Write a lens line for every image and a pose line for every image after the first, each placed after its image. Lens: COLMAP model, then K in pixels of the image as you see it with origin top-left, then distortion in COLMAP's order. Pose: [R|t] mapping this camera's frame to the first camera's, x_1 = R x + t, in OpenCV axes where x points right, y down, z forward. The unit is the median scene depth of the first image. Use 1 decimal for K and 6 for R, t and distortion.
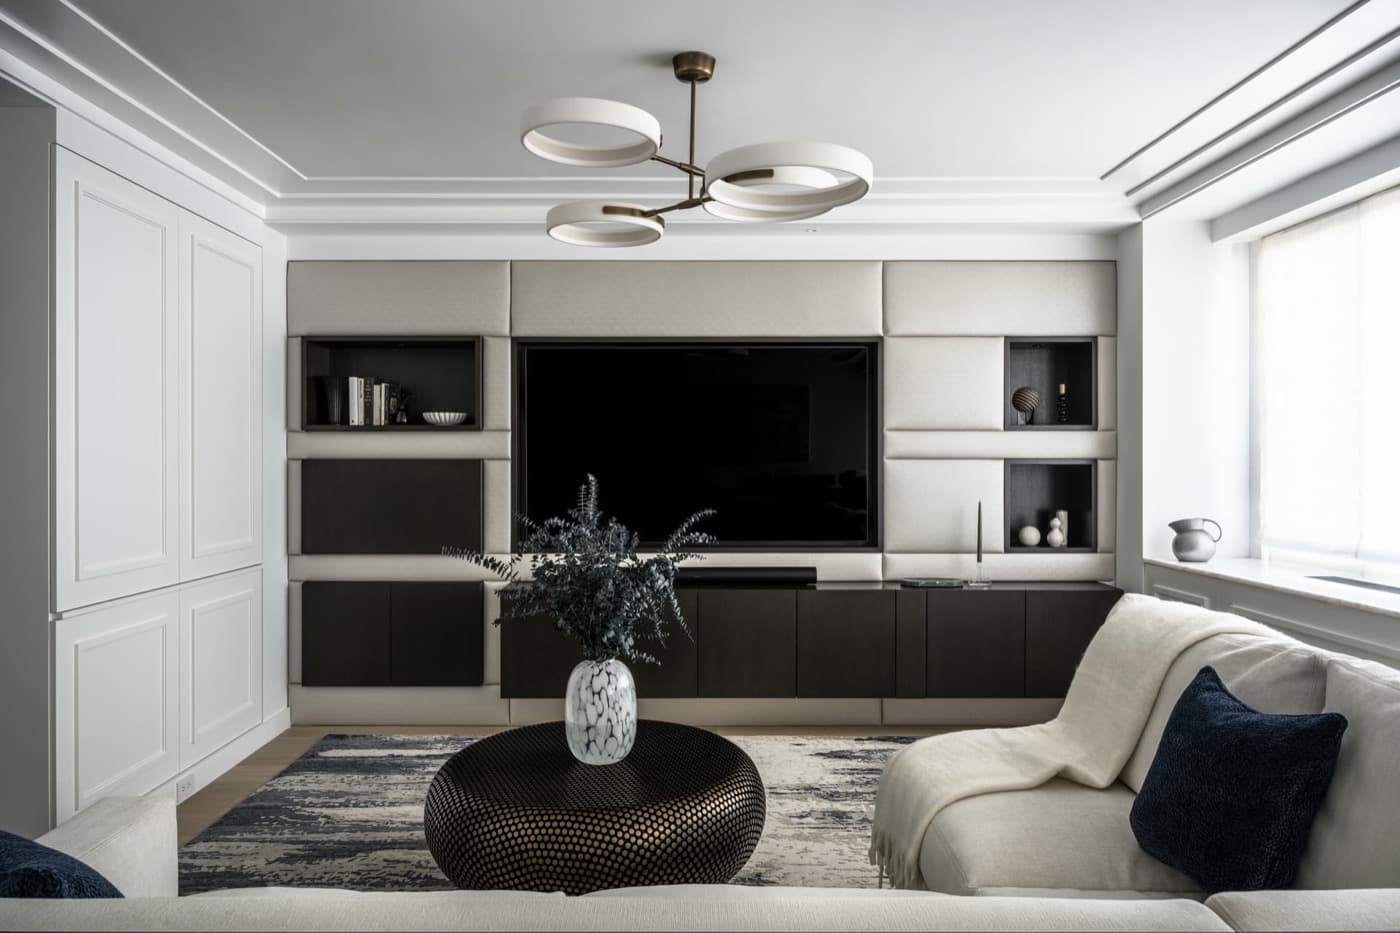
lens RADIAL K [[963.8, 0, 671.4], [0, 963.8, 461.1], [0, 0, 1]] dist [0.000656, 0.001307]
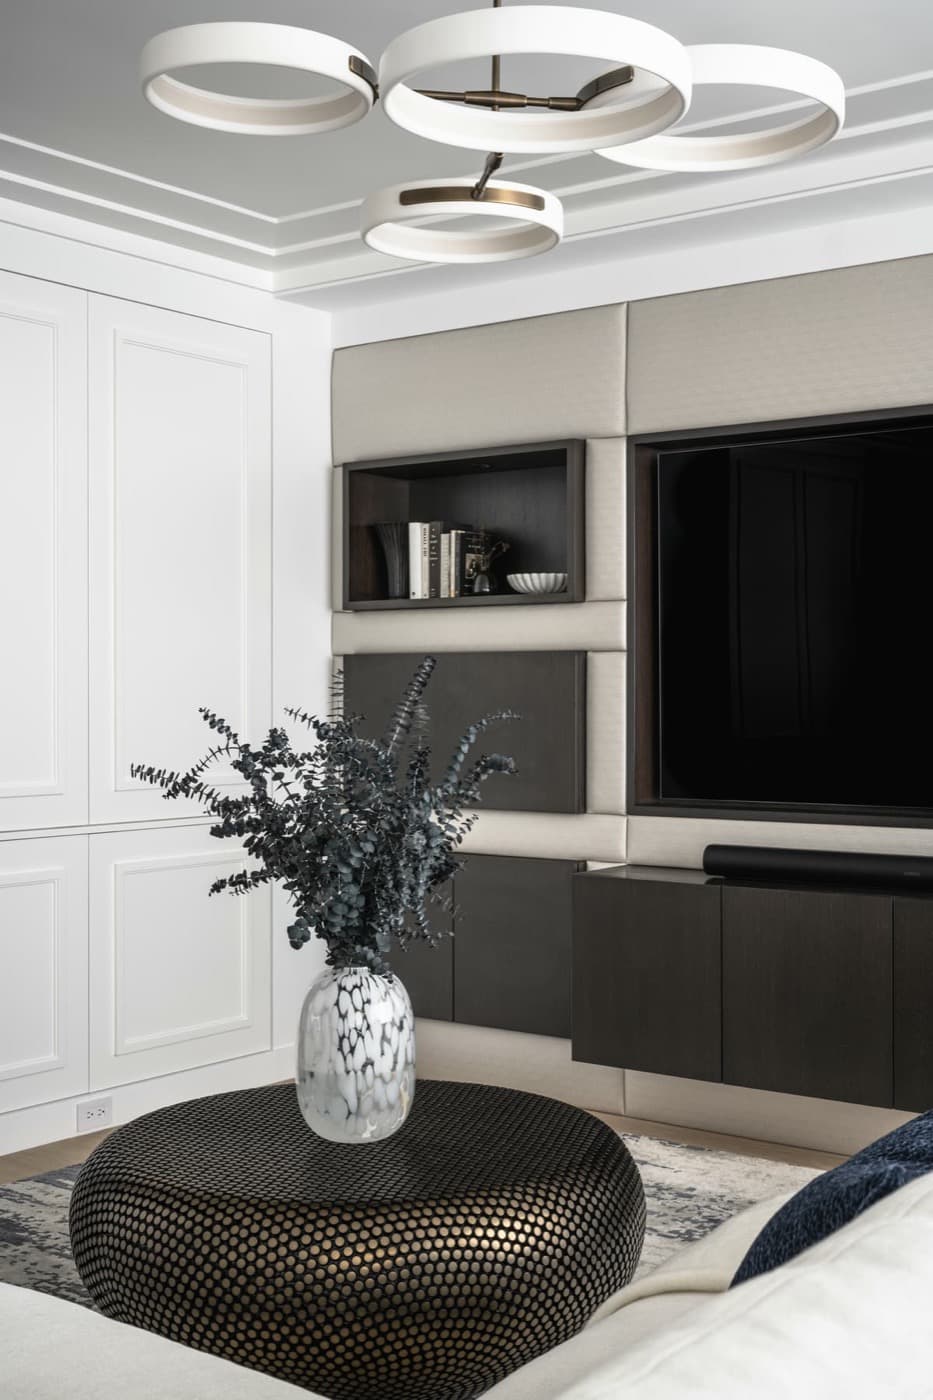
lens RADIAL K [[1736.8, 0, 466.5], [0, 1736.8, 700.0], [0, 0, 1]] dist [-0.009652, -0.027322]
pose [[0.795792, 0.001967, -0.605567, 0.403260], [-0.001377, 0.999998, 0.001438, 0.027835], [0.605568, -0.000310, 0.795793, 0.130302]]
